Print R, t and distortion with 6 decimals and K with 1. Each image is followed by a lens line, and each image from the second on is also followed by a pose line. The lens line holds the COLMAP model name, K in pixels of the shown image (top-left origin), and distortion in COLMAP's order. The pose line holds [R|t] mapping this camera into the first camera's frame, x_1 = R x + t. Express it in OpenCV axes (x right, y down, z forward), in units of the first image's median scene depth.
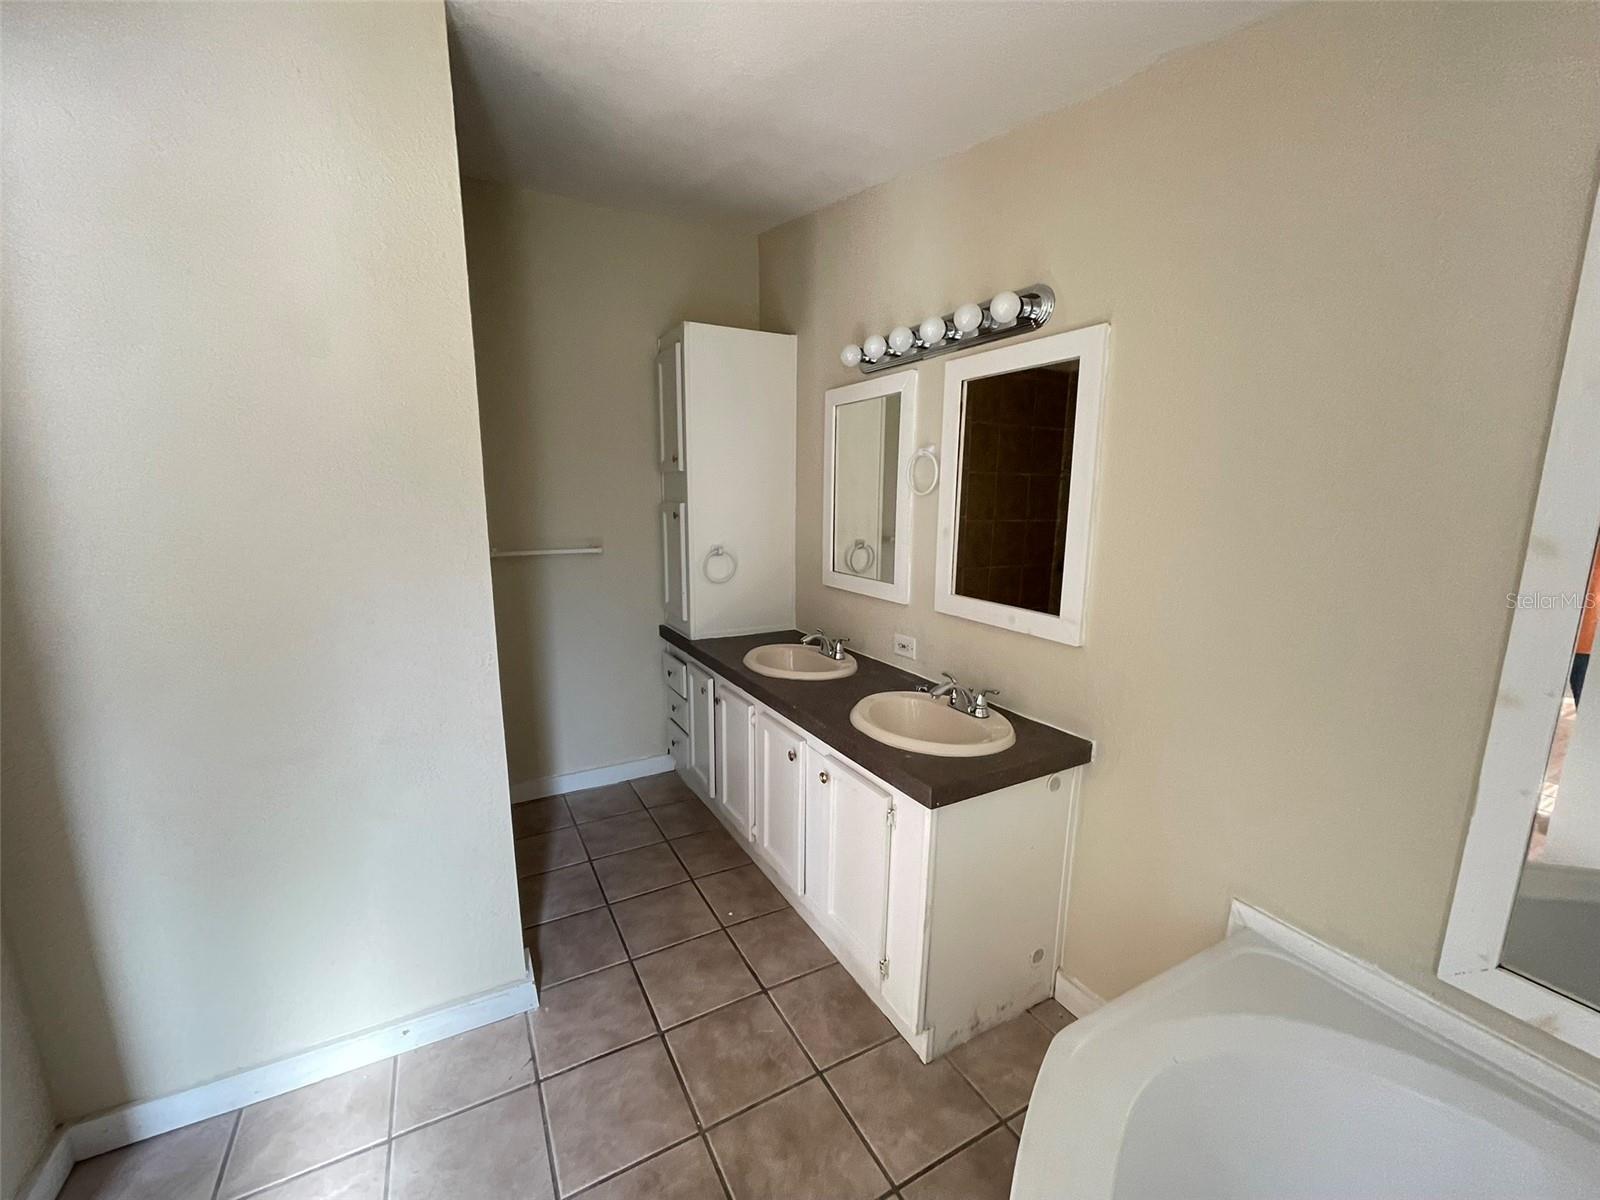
lens RADIAL K [[651.1, 0, 795.2], [0, 651.1, 602.5], [0, 0, 1]] dist [-0.002181, -0.000524]
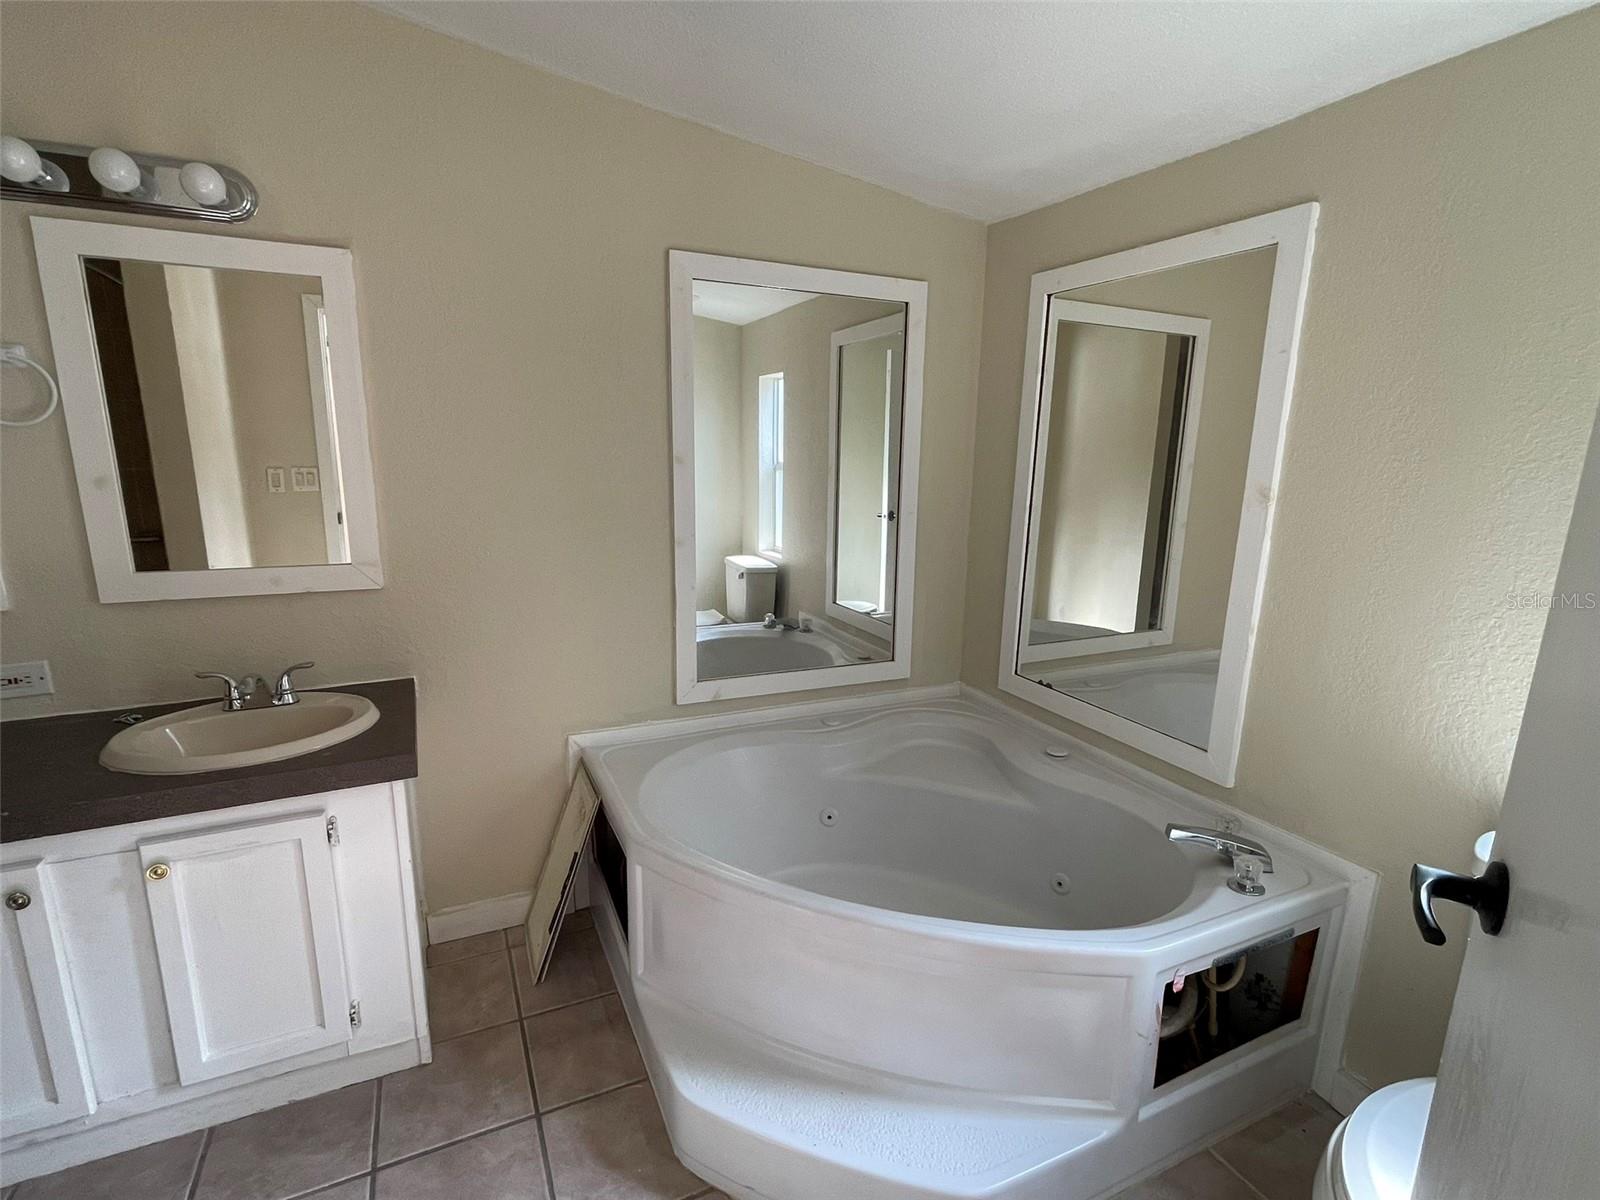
lens RADIAL K [[773.7, 0, 800.0], [0, 773.7, 600.0], [0, 0, 1]] dist [-0.000564, -0.000065]
pose [[0.058346, -0.213477, 0.975204, -0.687833], [0.159267, 0.966347, 0.202009, -0.049268], [-0.985510, 0.143531, 0.090382, 0.305345]]
